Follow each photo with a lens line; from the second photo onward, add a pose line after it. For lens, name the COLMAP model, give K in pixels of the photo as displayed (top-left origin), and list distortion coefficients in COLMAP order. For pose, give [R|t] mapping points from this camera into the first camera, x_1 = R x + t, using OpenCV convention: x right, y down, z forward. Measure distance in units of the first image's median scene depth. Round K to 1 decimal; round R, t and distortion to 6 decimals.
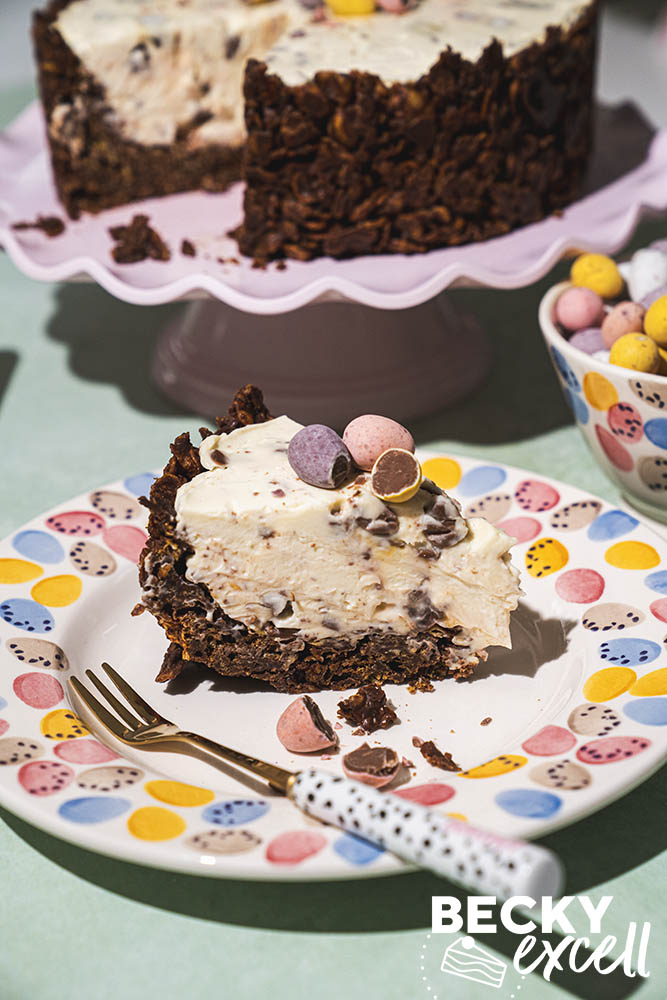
lens RADIAL K [[1879.9, 0, 333.5], [0, 1879.9, 500.0], [0, 0, 1]] dist [0.253034, 0.030218]
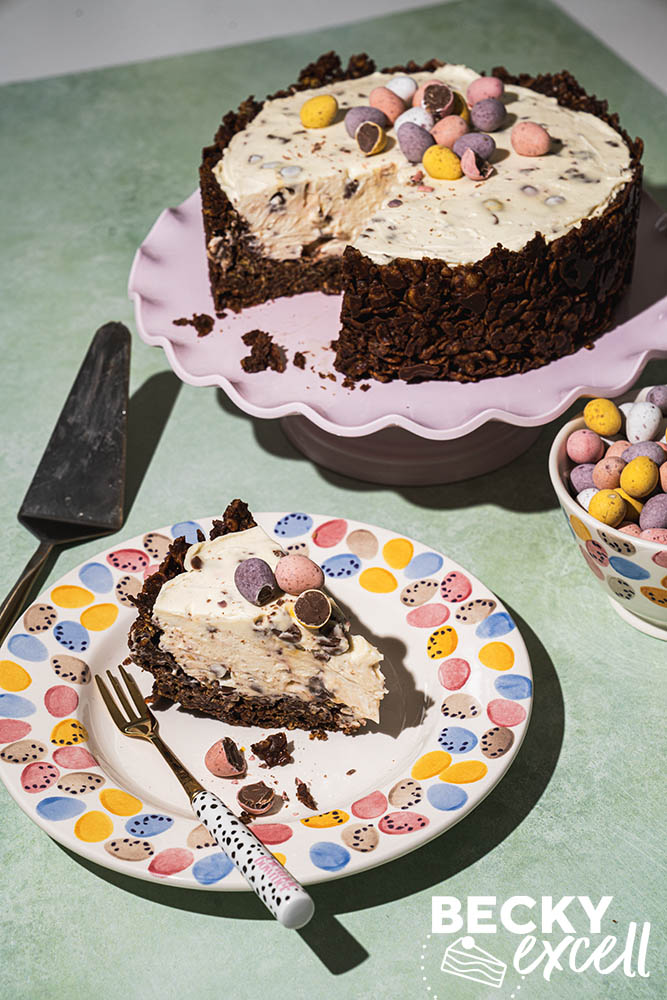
lens RADIAL K [[1879.9, 0, 333.5], [0, 1879.9, 500.0], [0, 0, 1]] dist [0.253034, 0.030218]
pose [[0.971473, 0.146023, -0.186864, 0.308438], [-0.110656, 0.976026, 0.187427, -0.357184], [0.209752, -0.161403, 0.964341, -0.368844]]
